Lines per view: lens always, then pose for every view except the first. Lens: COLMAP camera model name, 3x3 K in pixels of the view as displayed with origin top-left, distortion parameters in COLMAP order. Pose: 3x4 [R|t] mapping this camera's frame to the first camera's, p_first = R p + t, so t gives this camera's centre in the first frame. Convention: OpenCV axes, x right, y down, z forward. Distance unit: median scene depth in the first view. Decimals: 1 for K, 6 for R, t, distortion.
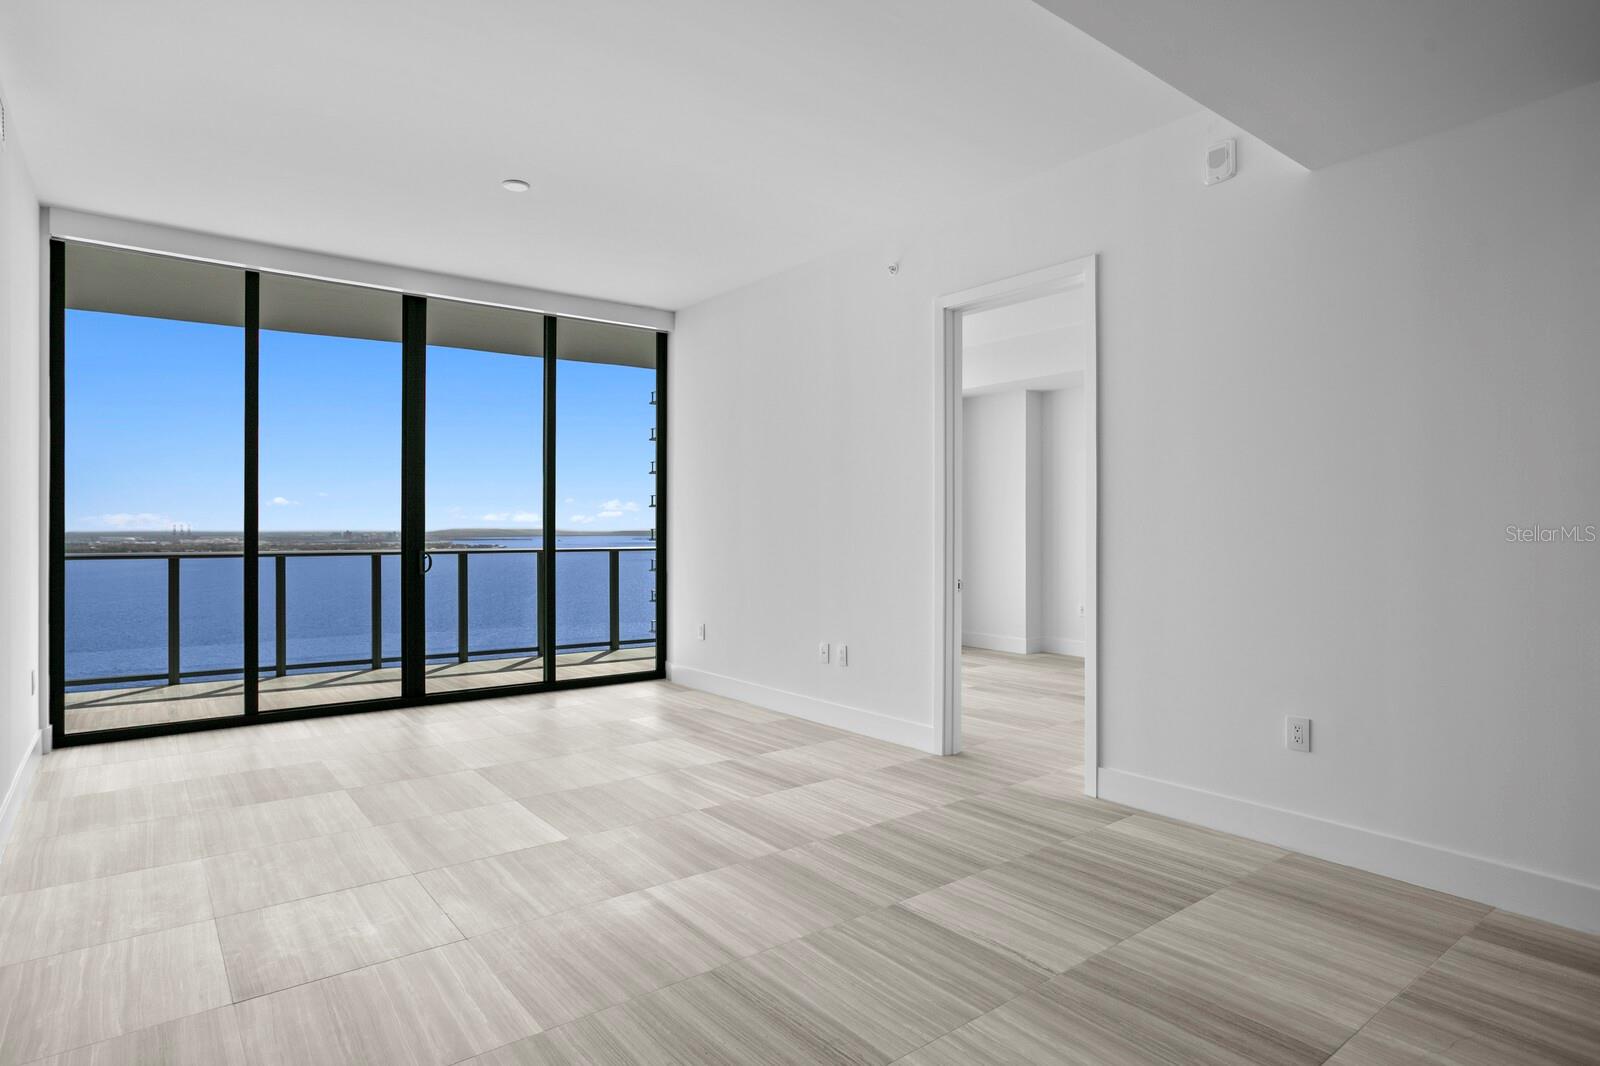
lens RADIAL K [[866.3, 0, 786.9], [0, 866.3, 529.3], [0, 0, 1]] dist [-0.018812, 0.006373]
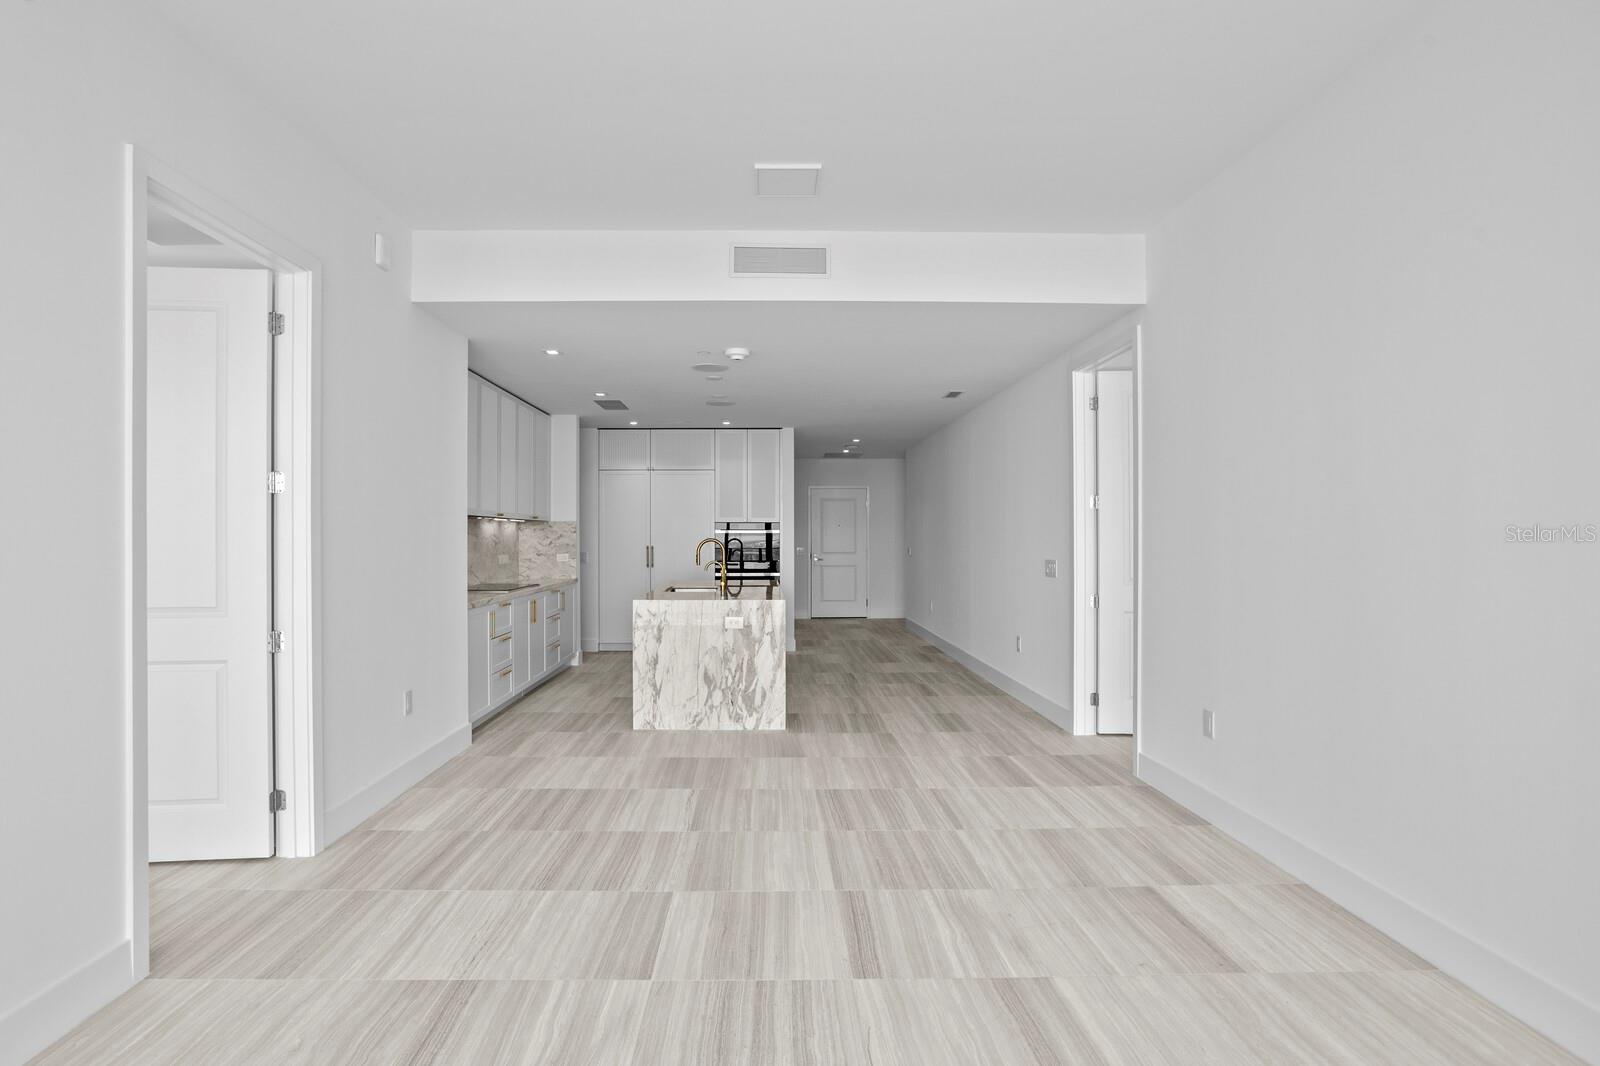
lens RADIAL K [[806.3, 0, 758.8], [0, 806.3, 531.3], [0, 0, 1]] dist [-0.033159, 0.018417]
pose [[-0.787162, 0.005329, 0.616724, -0.521547], [0.001956, 0.999979, -0.006144, -0.023421], [-0.616743, -0.003630, -0.787156, 1.346901]]
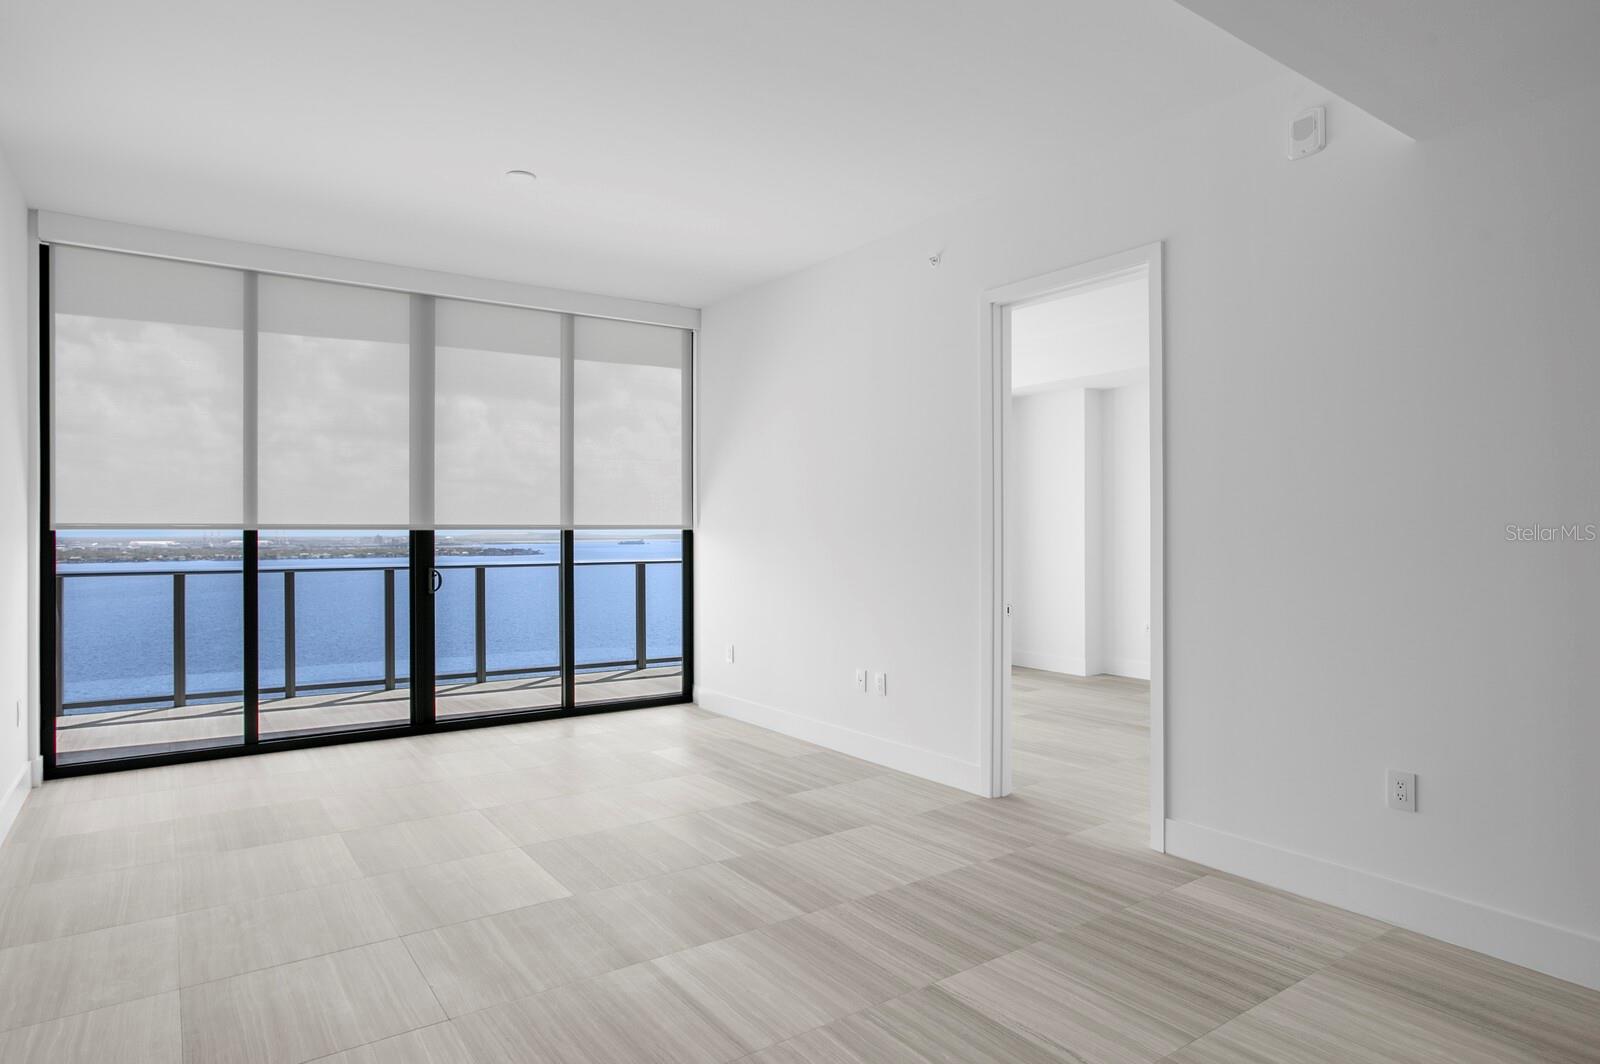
lens RADIAL K [[910.3, 0, 789.1], [0, 910.3, 532.7], [0, 0, 1]] dist [-0.011971, 0.011525]
pose [[0.998905, -0.003047, -0.046677, 0.017217], [0.003089, 0.999995, 0.000830, -0.020053], [0.046674, -0.000973, 0.998910, 0.046834]]
